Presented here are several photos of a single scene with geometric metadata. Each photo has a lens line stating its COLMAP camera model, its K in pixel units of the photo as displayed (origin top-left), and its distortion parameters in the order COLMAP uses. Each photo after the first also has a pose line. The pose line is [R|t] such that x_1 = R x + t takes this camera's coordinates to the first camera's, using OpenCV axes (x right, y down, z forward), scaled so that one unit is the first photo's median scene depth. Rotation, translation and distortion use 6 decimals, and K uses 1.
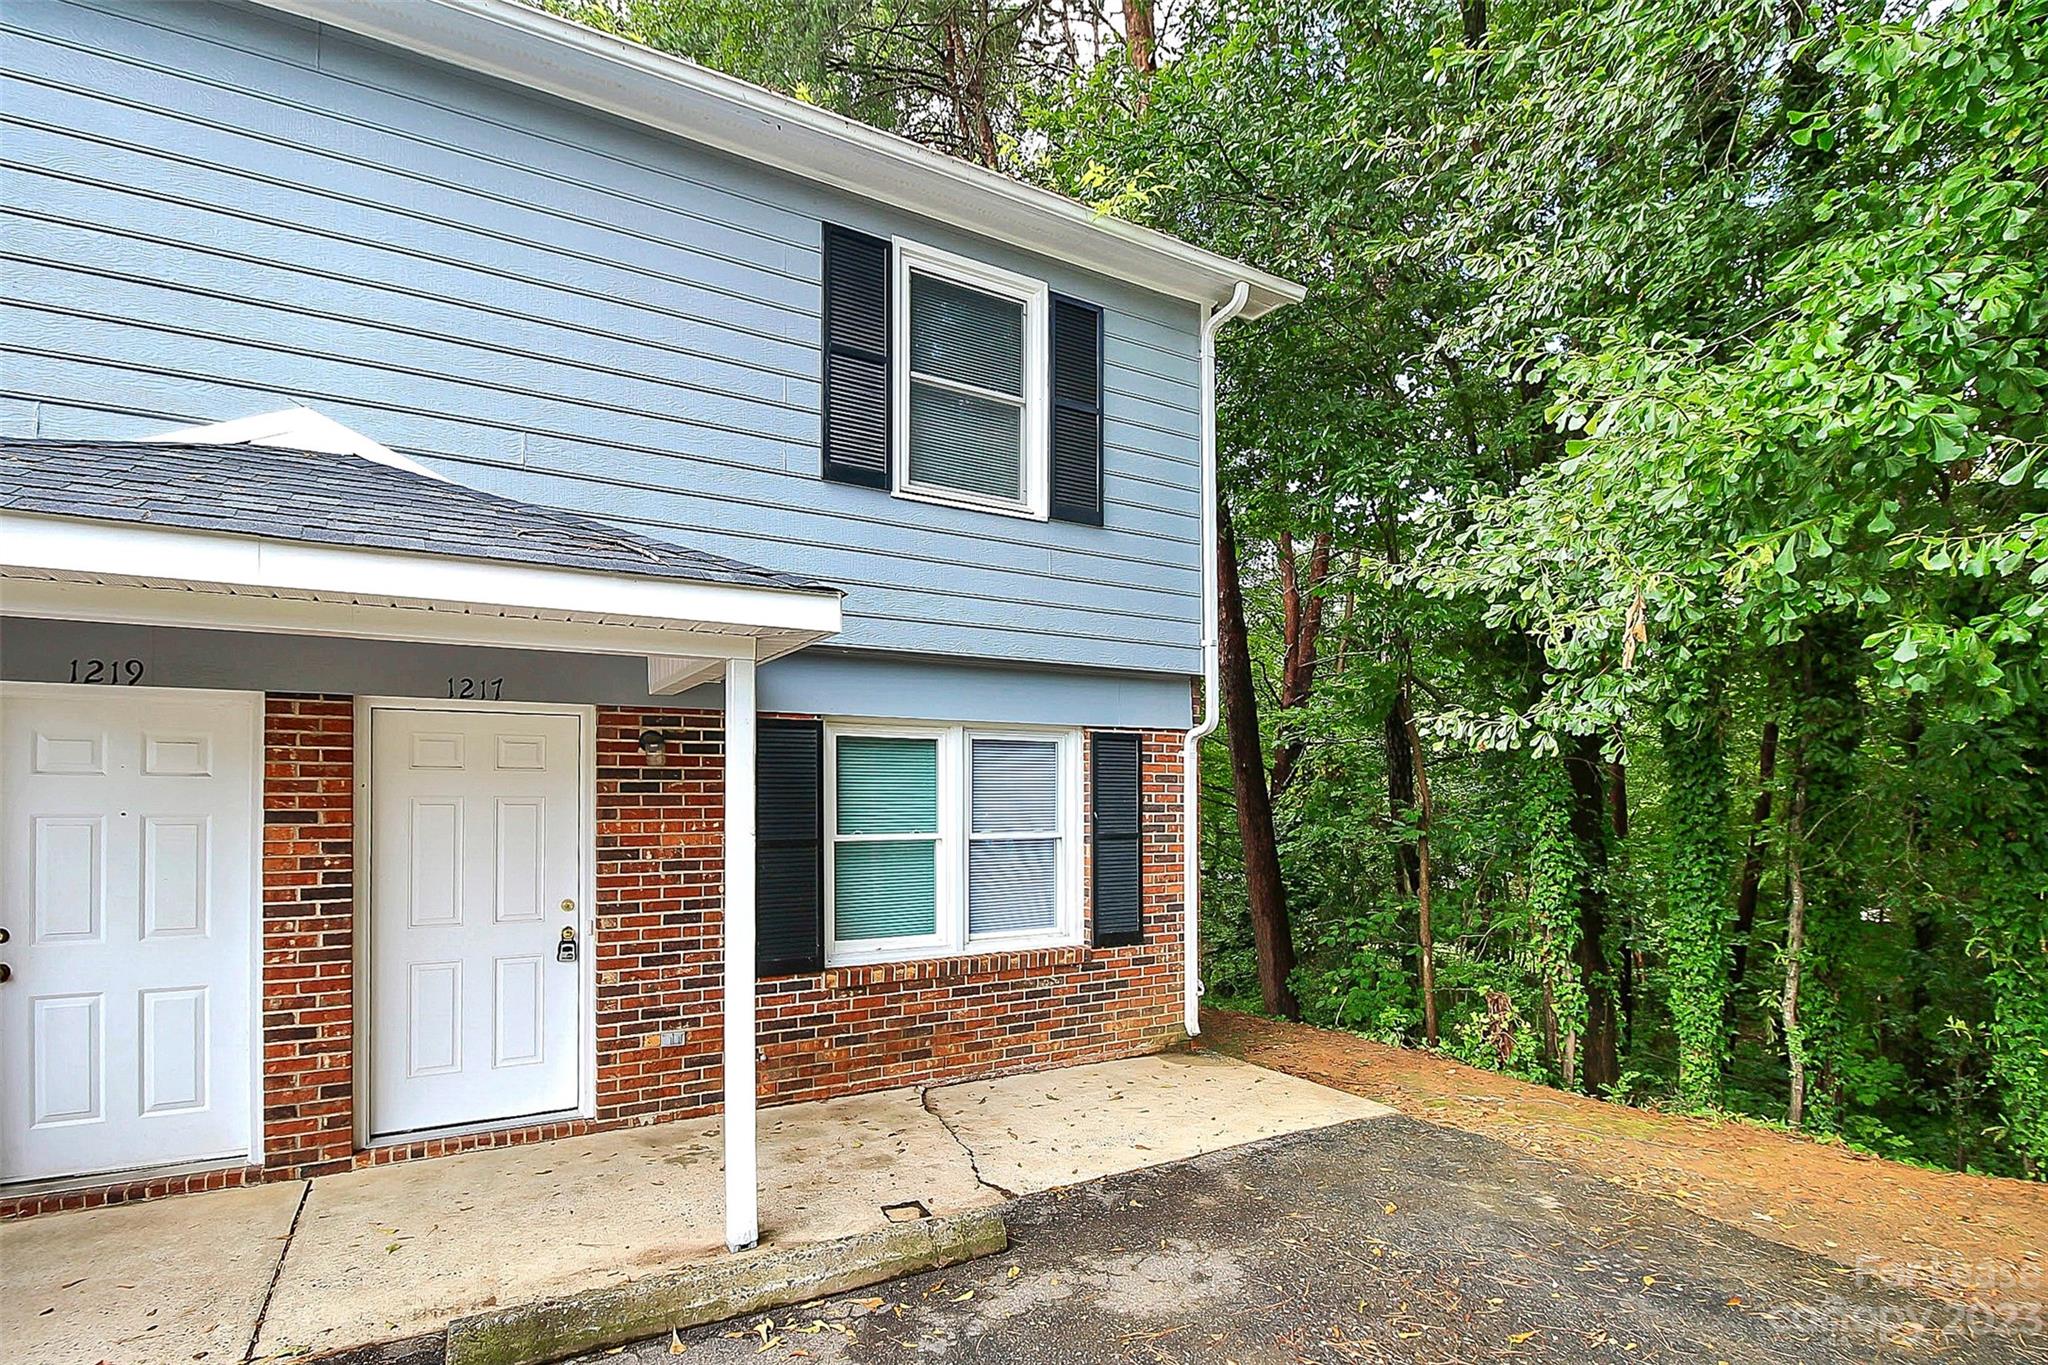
lens RADIAL K [[956.1, 0, 1018.0], [0, 956.1, 672.7], [0, 0, 1]] dist [-0.002437, -0.012249]
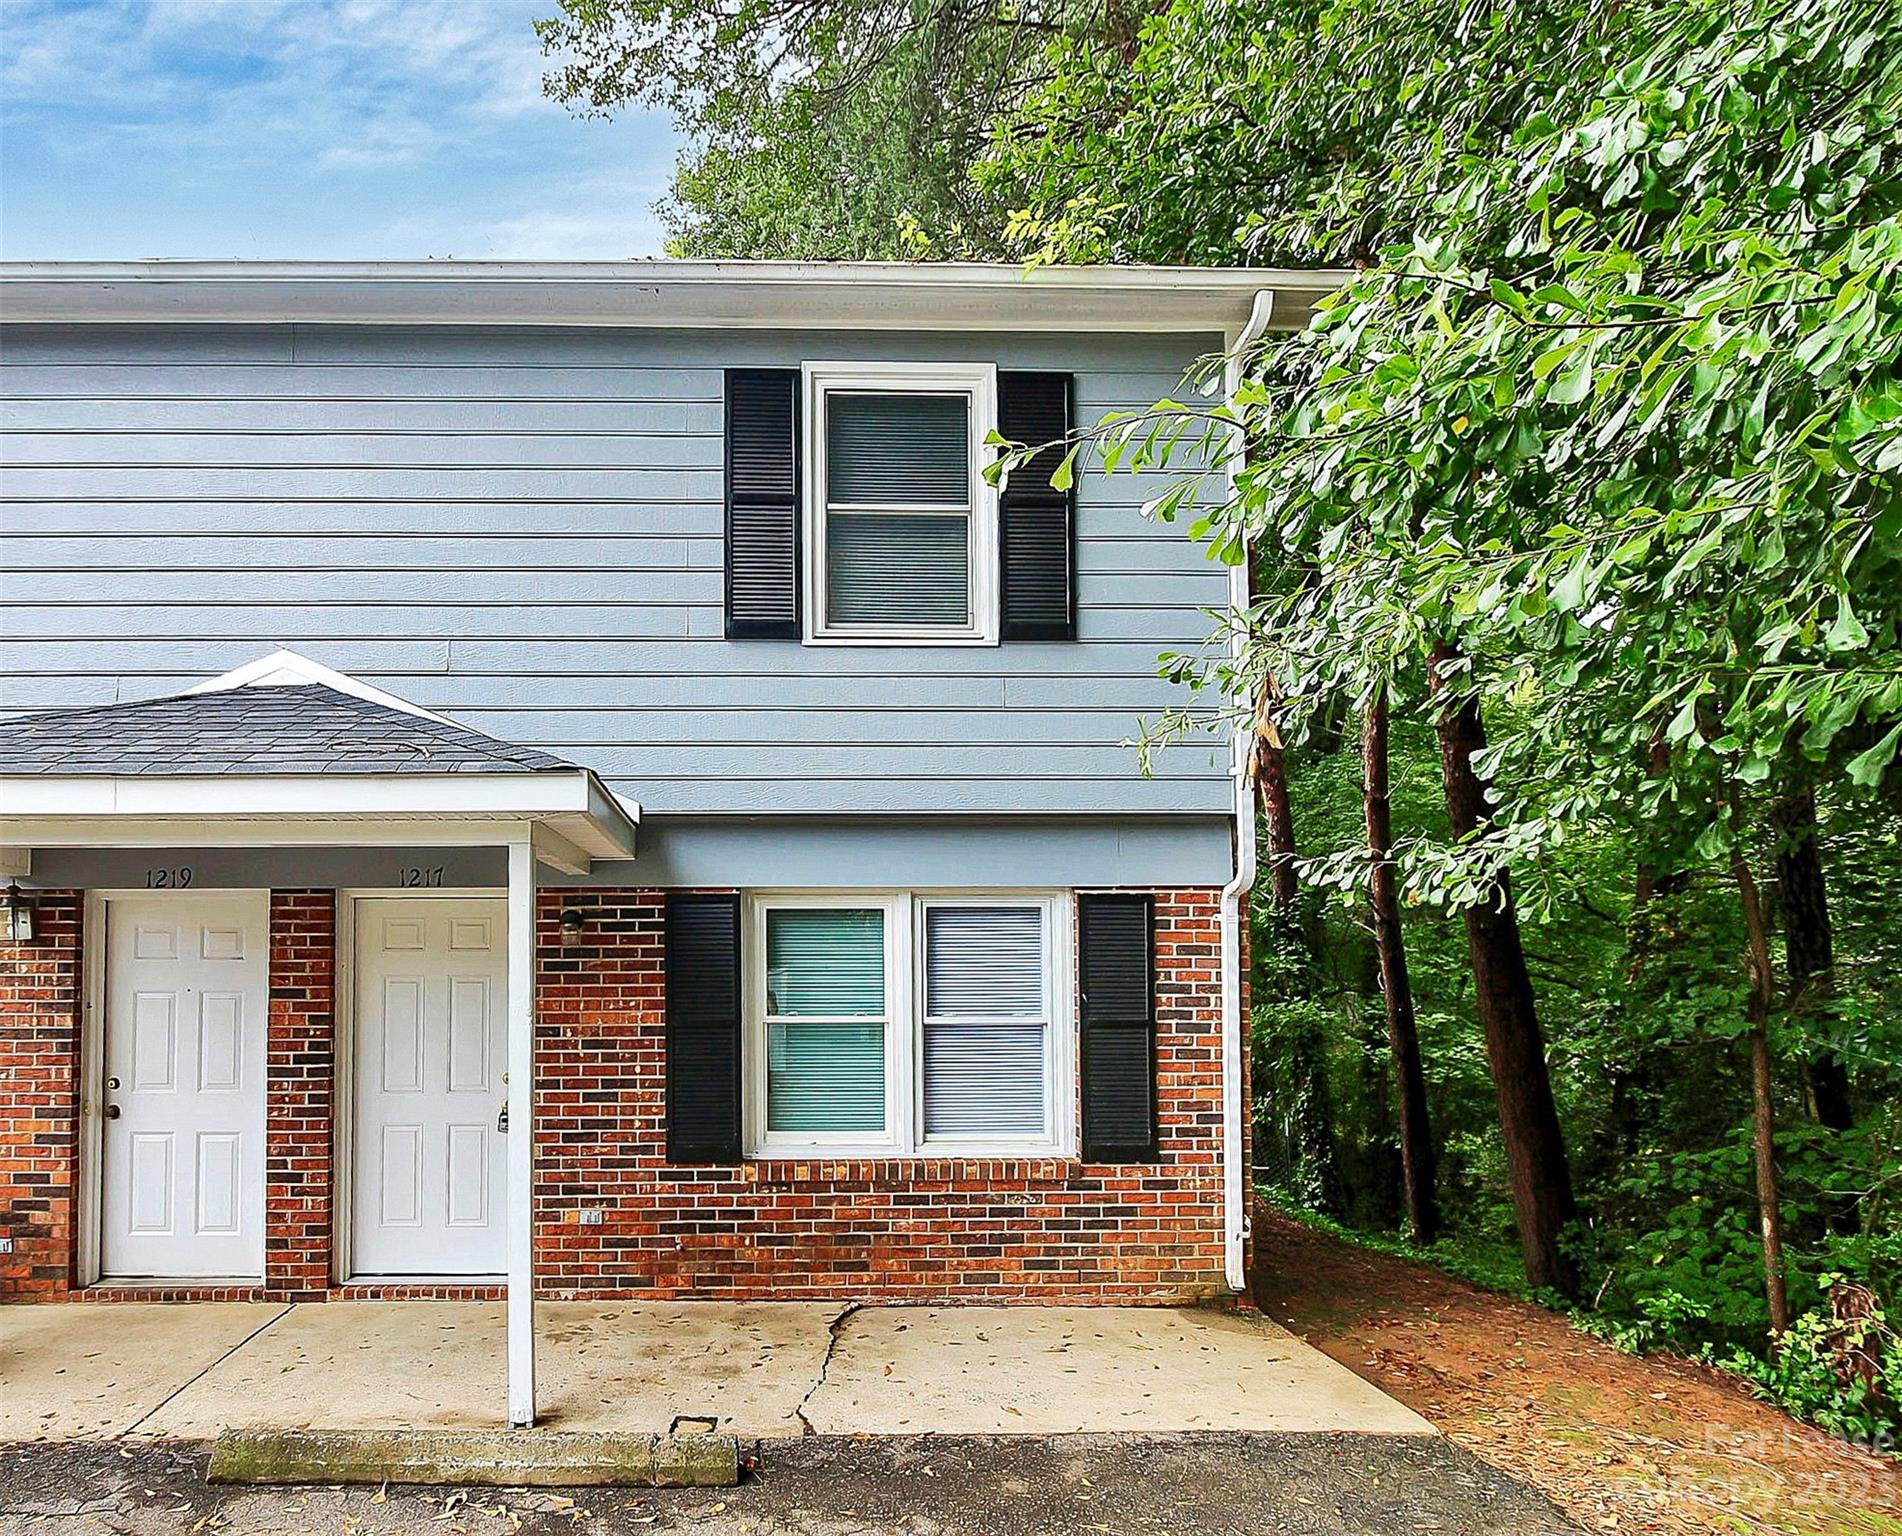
lens RADIAL K [[1147.3, 0, 950.7], [0, 1147.3, 790.1], [0, 0, 1]] dist [-0.010093, -0.002376]
pose [[0.877367, -0.075293, -0.473876, 0.517437], [0.064419, 0.997154, -0.039165, 0.006065], [0.475477, 0.003836, 0.879720, 0.106055]]
